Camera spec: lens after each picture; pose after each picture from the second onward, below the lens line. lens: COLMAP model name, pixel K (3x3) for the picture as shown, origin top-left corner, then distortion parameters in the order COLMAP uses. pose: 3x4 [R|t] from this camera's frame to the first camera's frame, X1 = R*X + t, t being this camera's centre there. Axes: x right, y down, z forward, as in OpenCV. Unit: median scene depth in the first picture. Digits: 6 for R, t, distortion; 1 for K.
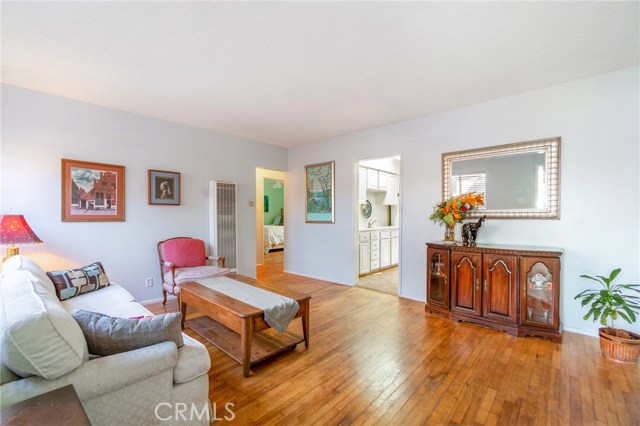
lens RADIAL K [[273.0, 0, 319.3], [0, 273.0, 215.1], [0, 0, 1]] dist [0.001392, 0.000006]
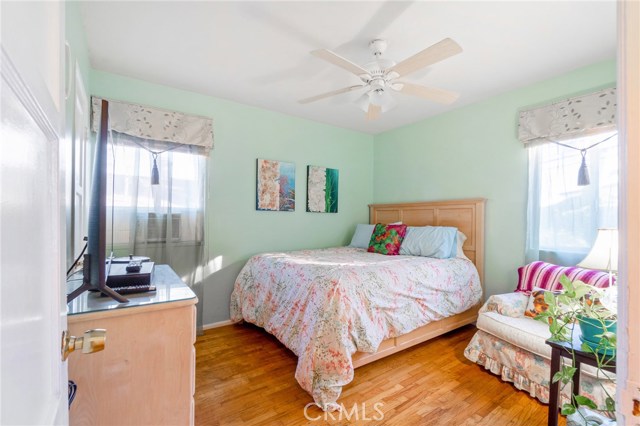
lens RADIAL K [[281.6, 0, 319.9], [0, 281.6, 216.3], [0, 0, 1]] dist [-0.007733, 0.001506]
pose [[0.971098, -0.000743, -0.238681, -0.122268], [-0.001694, 0.999949, -0.010003, -0.001426], [0.238676, 0.010118, 0.971047, 0.644959]]
